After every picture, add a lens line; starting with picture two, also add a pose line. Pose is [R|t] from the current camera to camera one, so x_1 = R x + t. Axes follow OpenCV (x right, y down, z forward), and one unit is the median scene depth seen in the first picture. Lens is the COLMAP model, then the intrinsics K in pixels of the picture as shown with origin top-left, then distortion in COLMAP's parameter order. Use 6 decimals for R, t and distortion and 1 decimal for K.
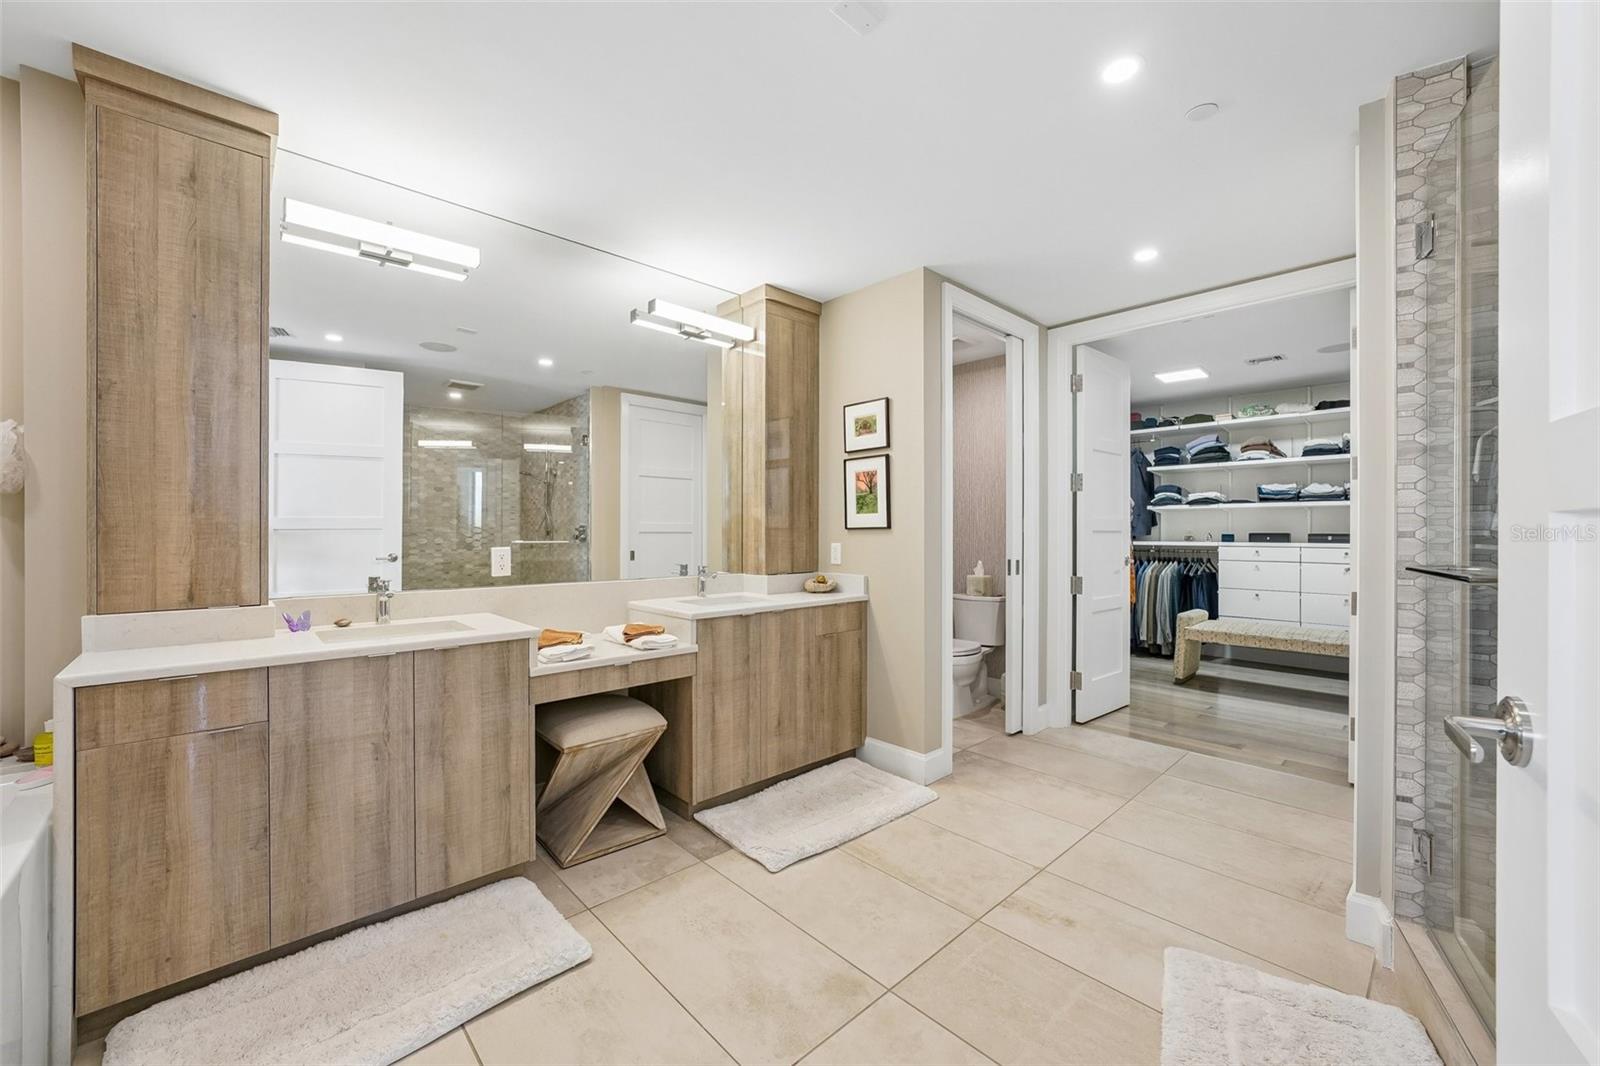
lens RADIAL K [[652.2, 0, 802.5], [0, 652.2, 531.5], [0, 0, 1]] dist [-0.013974, 0.004056]
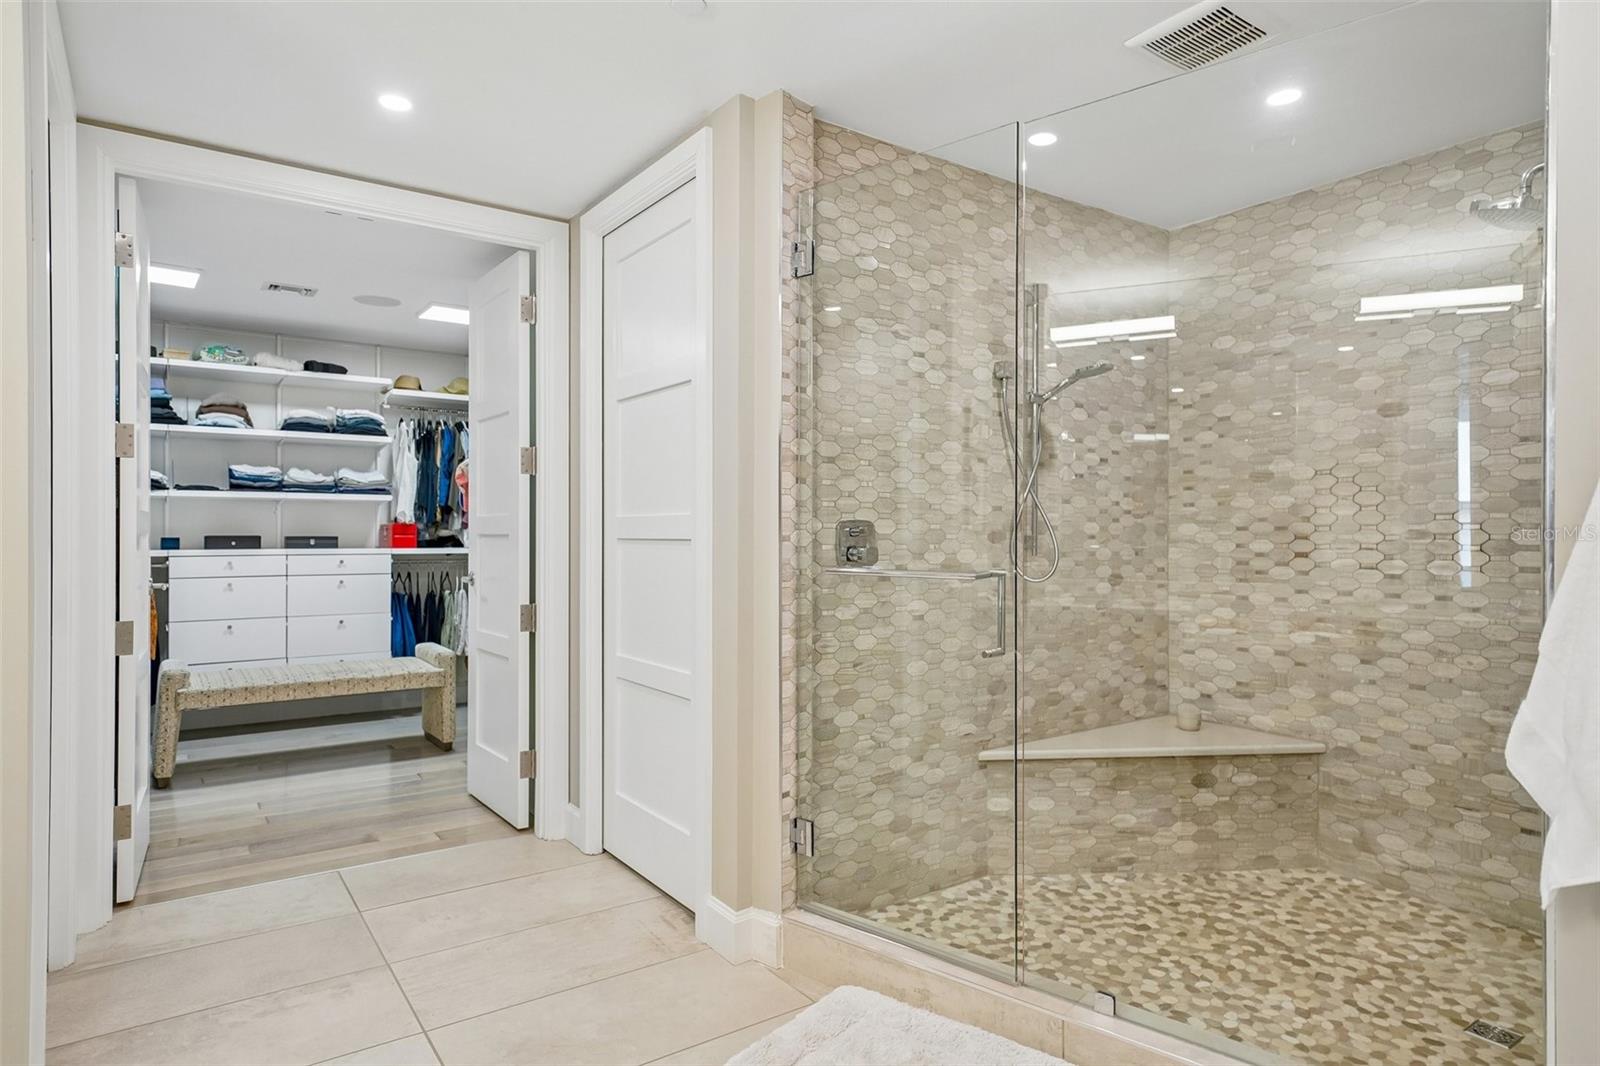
lens RADIAL K [[930.5, 0, 808.8], [0, 930.5, 534.3], [0, 0, 1]] dist [-0.001872, -0.000146]
pose [[0.110960, -0.004734, 0.993814, -0.287411], [0.000529, 0.999989, 0.004704, -0.004970], [-0.993825, 0.000003, 0.110962, 0.422441]]
